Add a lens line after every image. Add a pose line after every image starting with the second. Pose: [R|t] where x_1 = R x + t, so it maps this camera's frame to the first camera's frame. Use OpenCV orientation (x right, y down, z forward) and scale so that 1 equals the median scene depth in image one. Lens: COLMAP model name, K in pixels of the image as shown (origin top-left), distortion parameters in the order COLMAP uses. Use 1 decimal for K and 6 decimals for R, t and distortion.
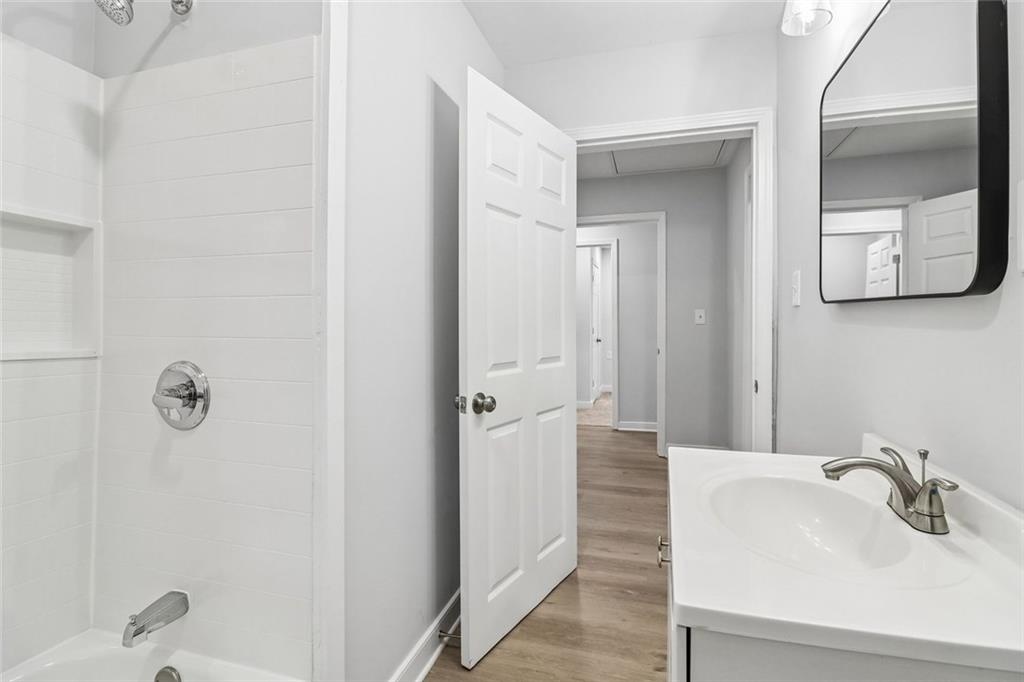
lens RADIAL K [[488.4, 0, 522.6], [0, 488.4, 333.2], [0, 0, 1]] dist [0.000653, -0.012627]
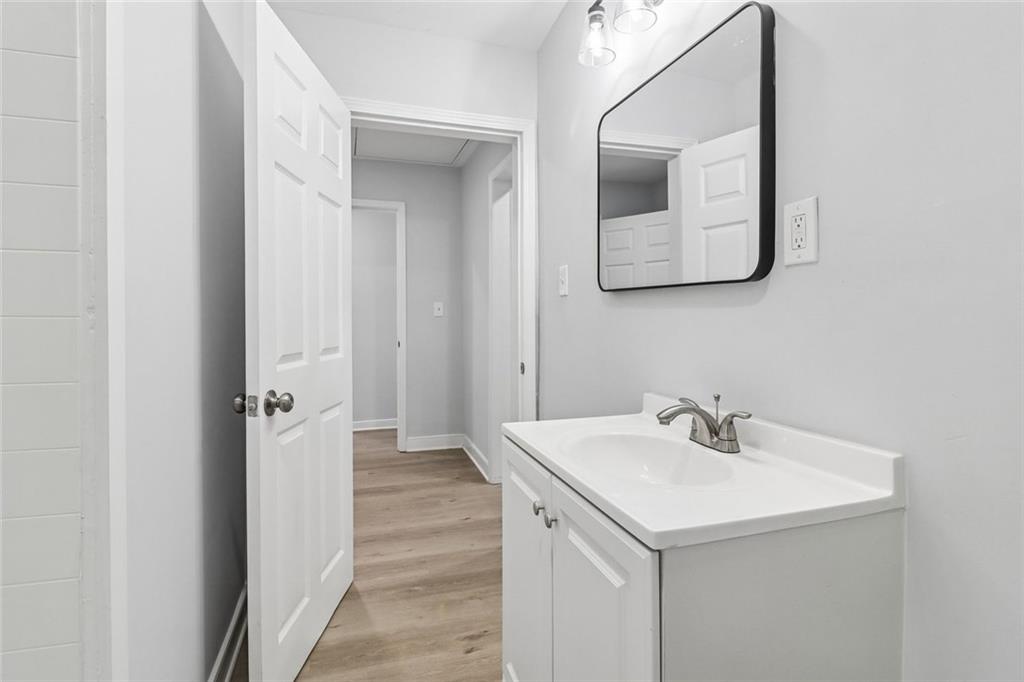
lens RADIAL K [[507.3, 0, 516.6], [0, 507.3, 322.1], [0, 0, 1]] dist [-0.003204, -0.001538]
pose [[0.832037, -0.002245, 0.554716, -0.187692], [0.011935, 0.999833, -0.013855, 0.021097], [-0.554592, 0.018148, 0.831925, 0.051044]]
